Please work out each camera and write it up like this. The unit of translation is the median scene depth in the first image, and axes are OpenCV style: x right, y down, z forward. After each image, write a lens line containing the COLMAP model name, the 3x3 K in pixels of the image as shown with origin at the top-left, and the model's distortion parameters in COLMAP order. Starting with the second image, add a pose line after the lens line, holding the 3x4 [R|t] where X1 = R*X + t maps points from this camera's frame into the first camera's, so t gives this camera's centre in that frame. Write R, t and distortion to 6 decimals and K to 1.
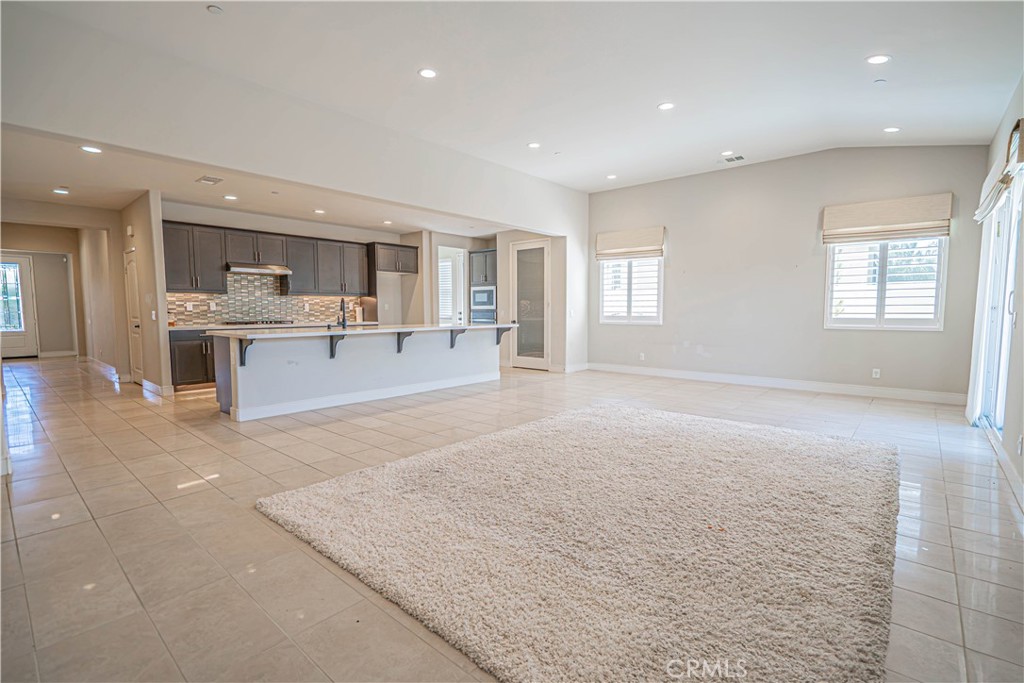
lens RADIAL K [[469.0, 0, 533.8], [0, 469.0, 344.4], [0, 0, 1]] dist [0.000167, 0.000028]
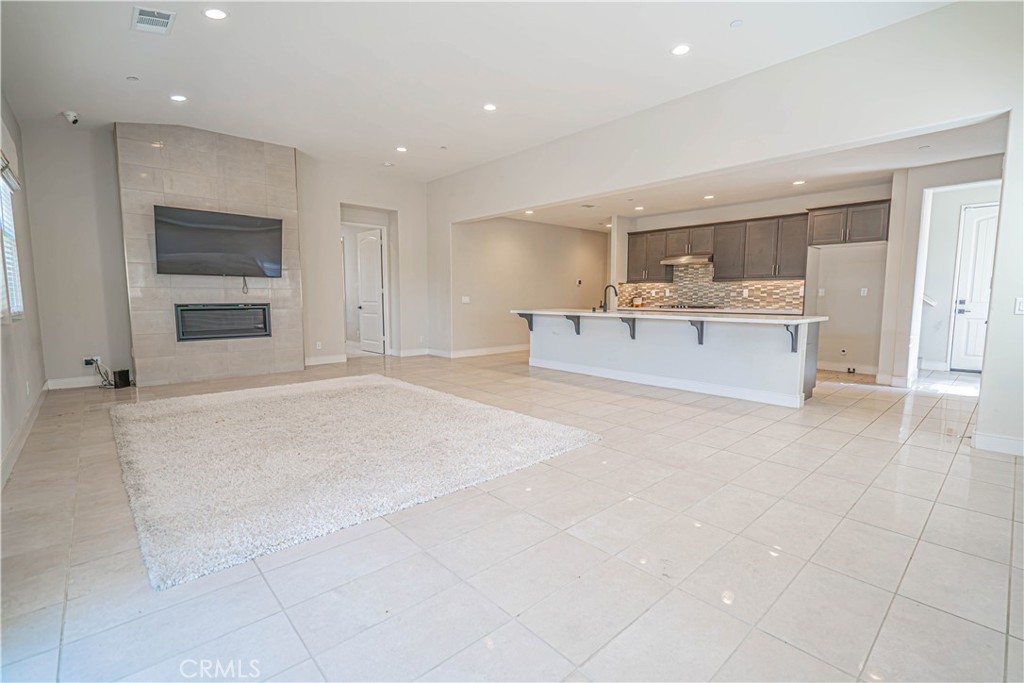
lens RADIAL K [[463.8, 0, 512.0], [0, 463.8, 341.5], [0, 0, 1]] dist [0.000986, 0.000151]
pose [[-0.133266, 0.096436, -0.986377, 0.615862], [-0.077560, 0.991188, 0.107386, -0.052819], [0.988041, 0.090815, -0.124612, 0.754740]]
